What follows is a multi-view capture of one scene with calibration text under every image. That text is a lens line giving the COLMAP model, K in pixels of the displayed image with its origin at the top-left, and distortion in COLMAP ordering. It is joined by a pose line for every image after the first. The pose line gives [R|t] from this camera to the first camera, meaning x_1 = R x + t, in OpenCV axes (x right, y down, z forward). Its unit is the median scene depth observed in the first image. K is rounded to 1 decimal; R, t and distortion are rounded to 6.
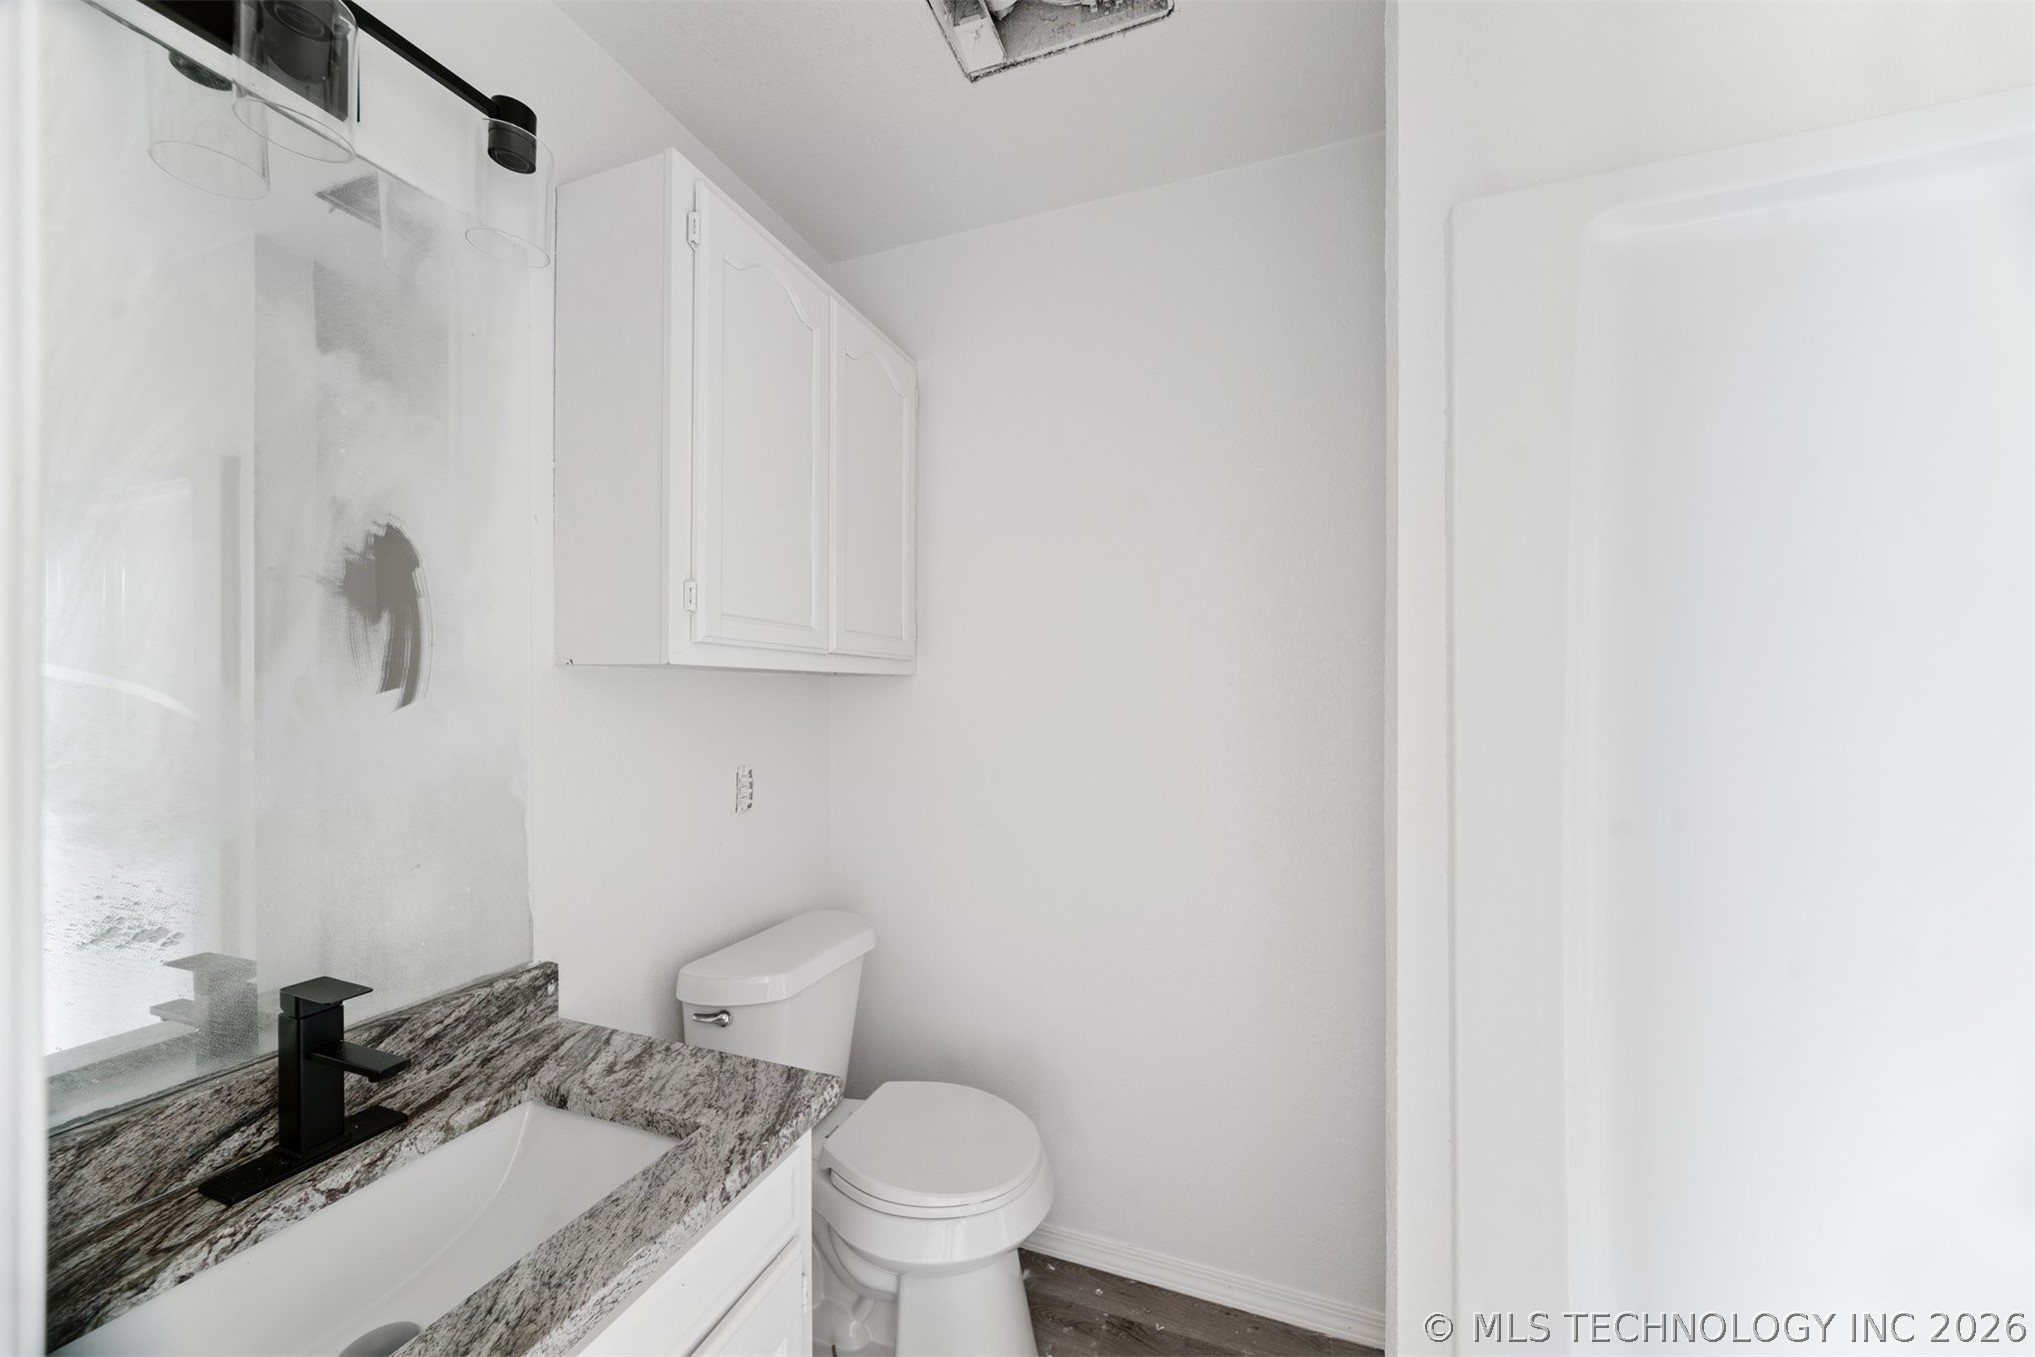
lens RADIAL K [[713.2, 0, 1033.5], [0, 713.2, 696.2], [0, 0, 1]] dist [0.000496, -0.001957]
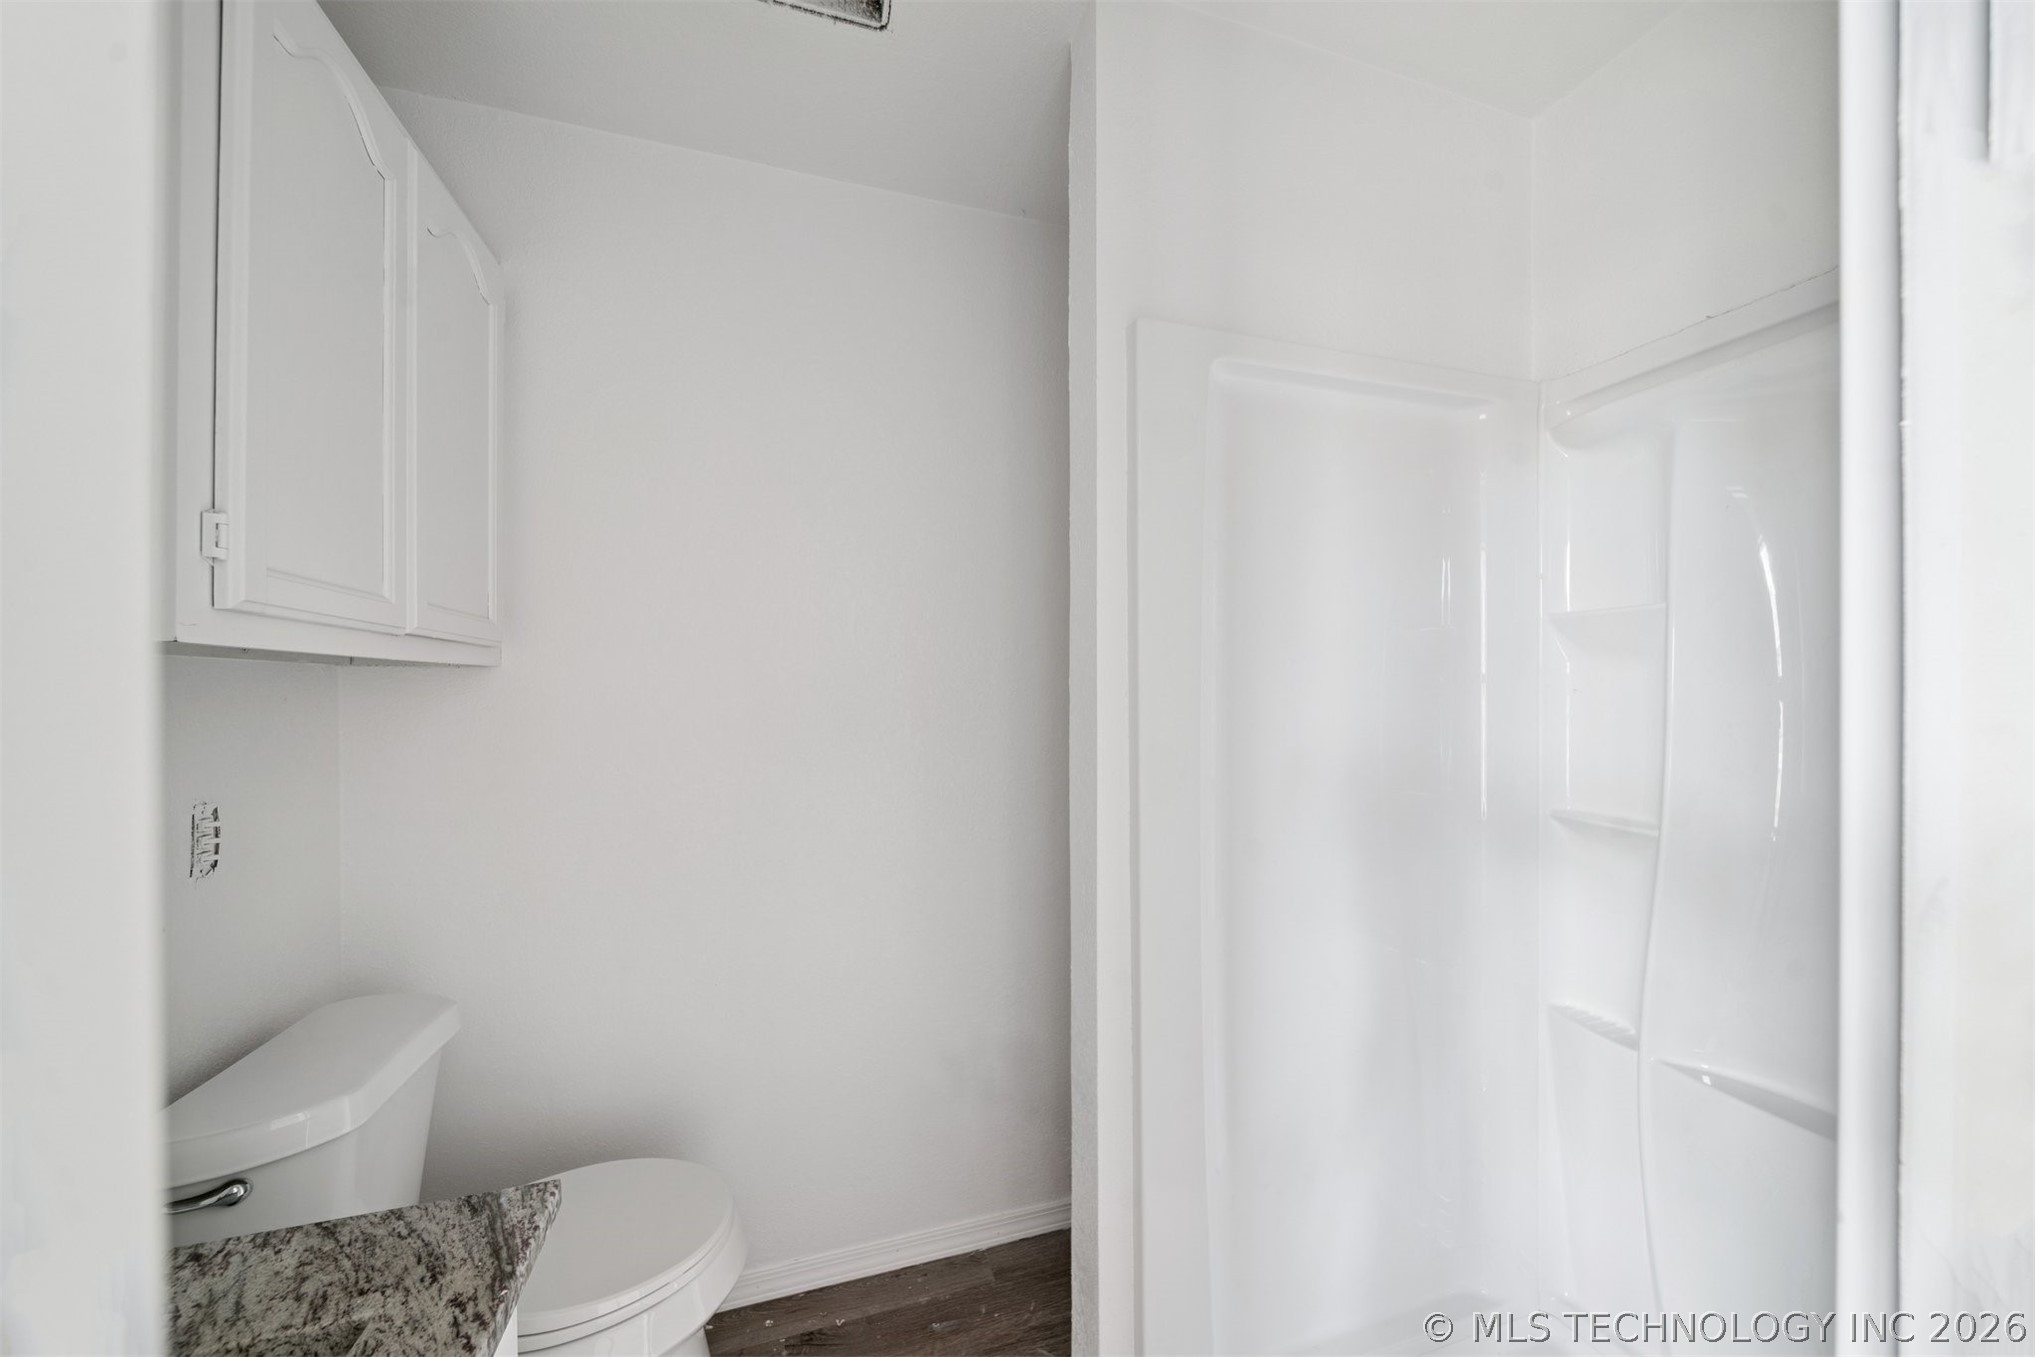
lens RADIAL K [[713.2, 0, 1033.5], [0, 713.2, 696.2], [0, 0, 1]] dist [0.000496, -0.001957]
pose [[0.790542, -0.005218, 0.612386, -0.241081], [0.003446, 0.999986, 0.004072, 0.001807], [-0.612399, -0.001109, 0.790548, 0.045749]]
